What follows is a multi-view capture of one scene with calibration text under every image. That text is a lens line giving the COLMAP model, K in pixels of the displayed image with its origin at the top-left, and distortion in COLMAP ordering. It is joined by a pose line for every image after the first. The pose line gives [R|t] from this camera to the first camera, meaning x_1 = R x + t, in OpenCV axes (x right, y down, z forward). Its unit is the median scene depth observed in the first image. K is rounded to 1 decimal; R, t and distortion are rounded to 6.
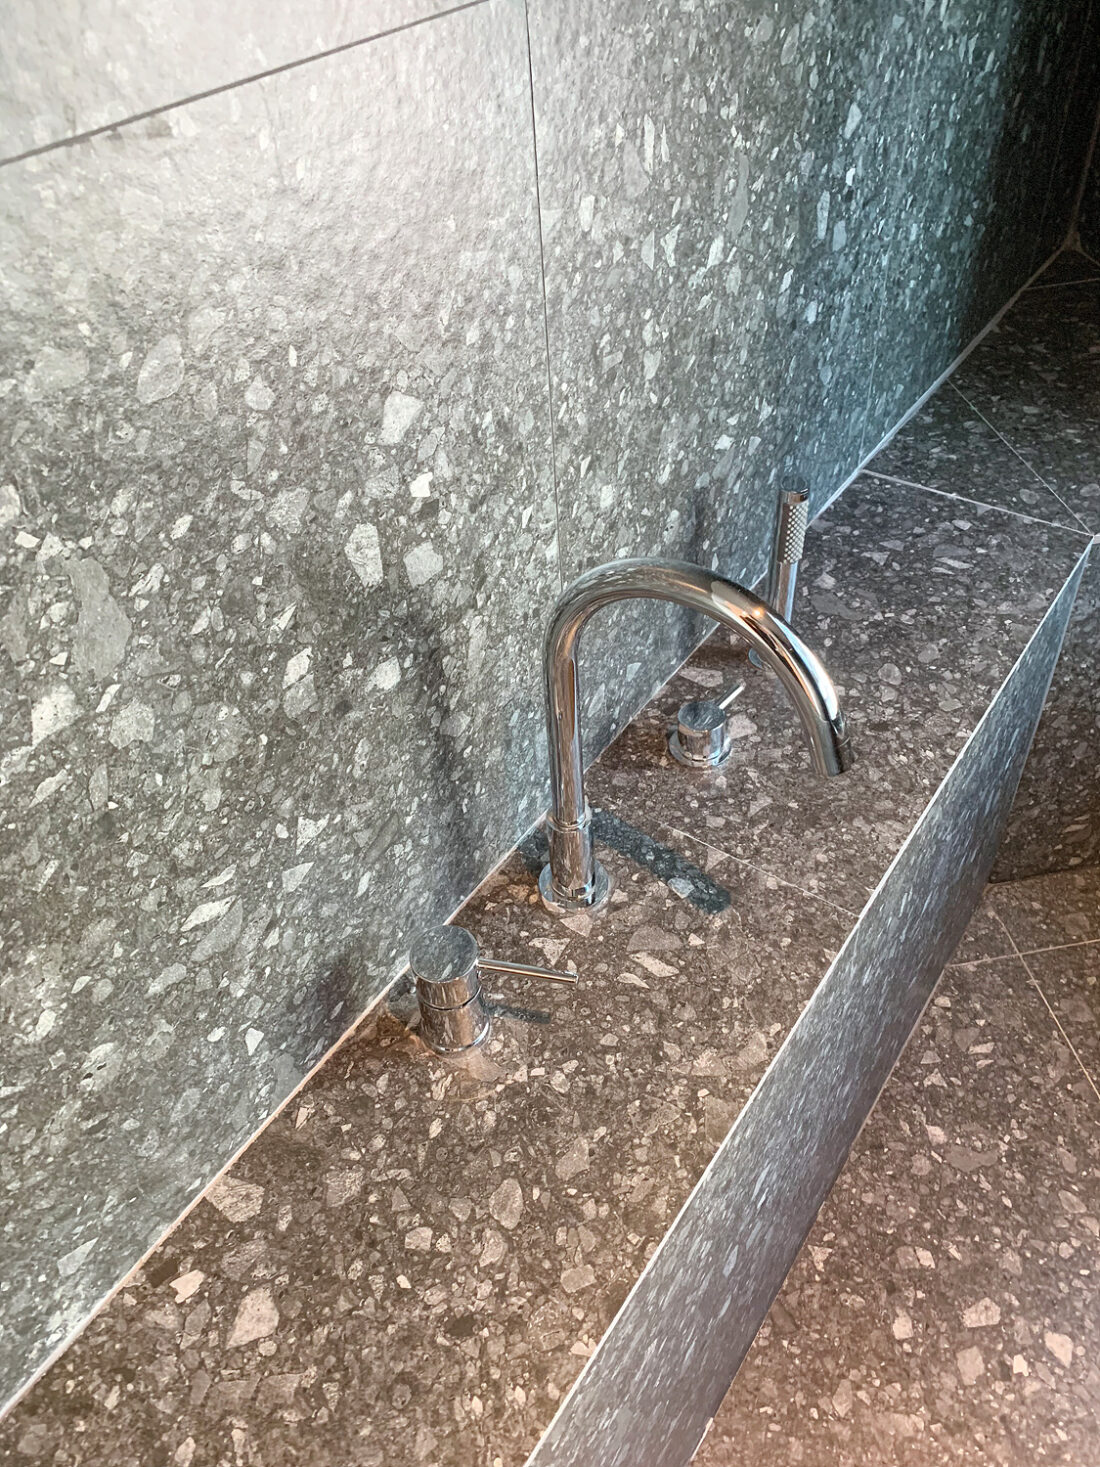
lens RADIAL K [[1140.3, 0, 560.4], [0, 1140.3, 734.8], [0, 0, 1]] dist [0.008578, -0.004839]
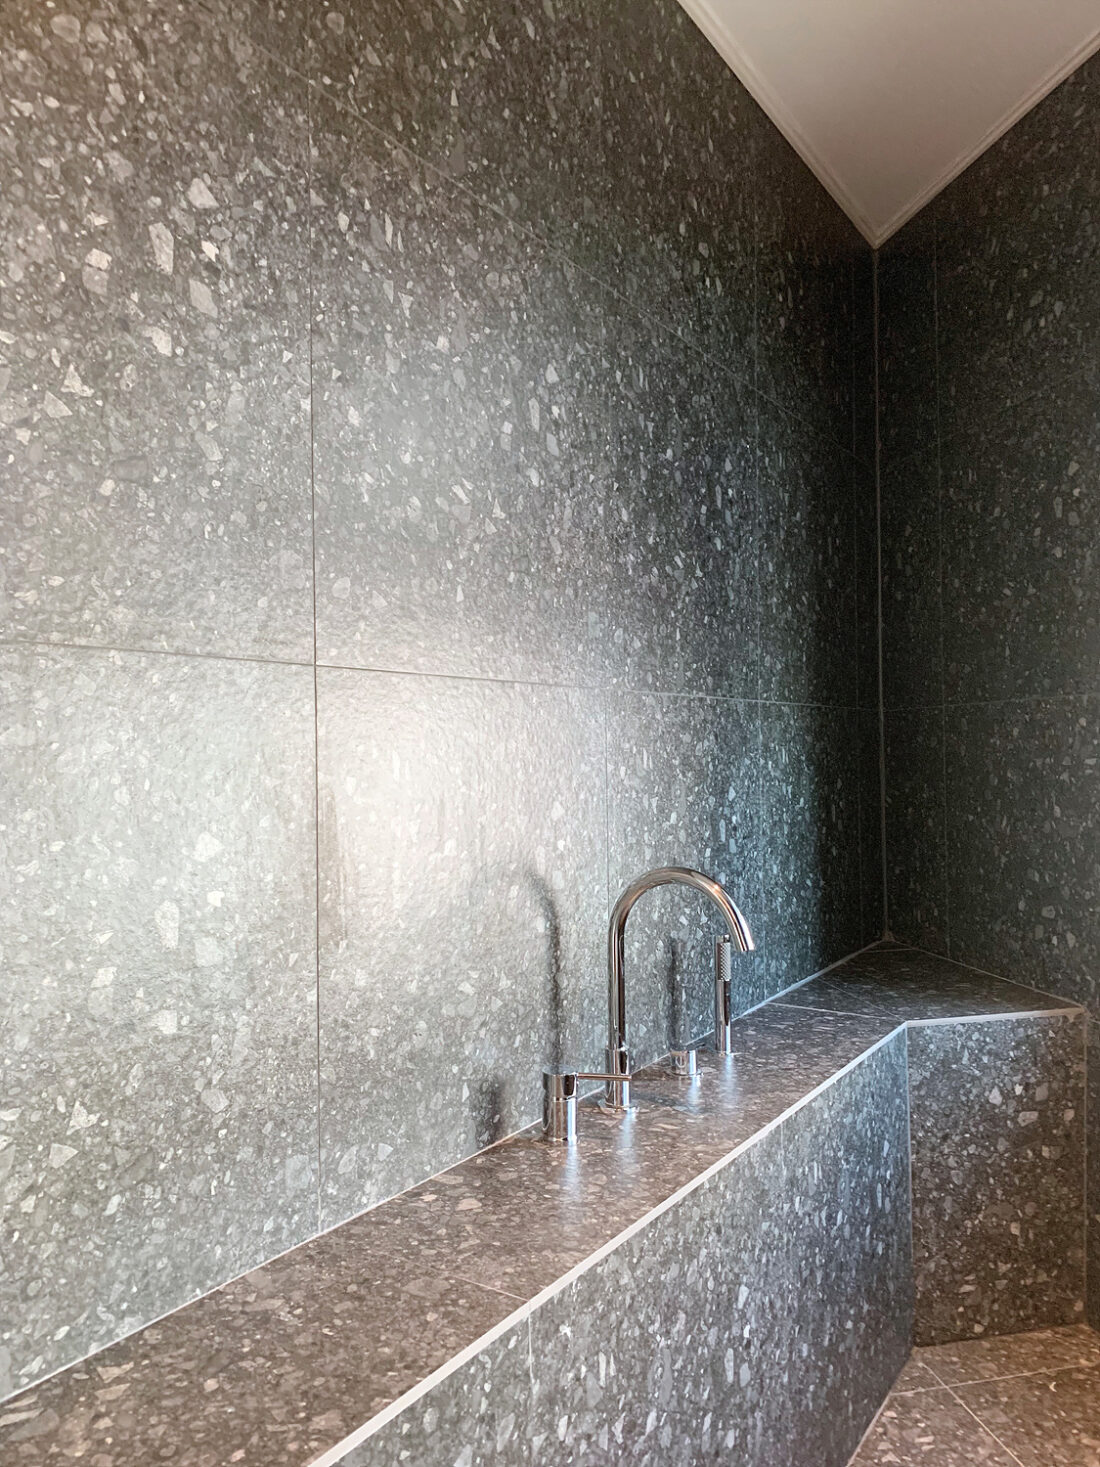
lens RADIAL K [[1140.3, 0, 560.4], [0, 1140.3, 734.8], [0, 0, 1]] dist [0.008578, -0.004839]
pose [[0.998593, 0.035816, 0.039109, -0.115519], [0.000997, 0.724669, -0.689096, 0.649198], [-0.053022, 0.688165, 0.723614, -0.457058]]
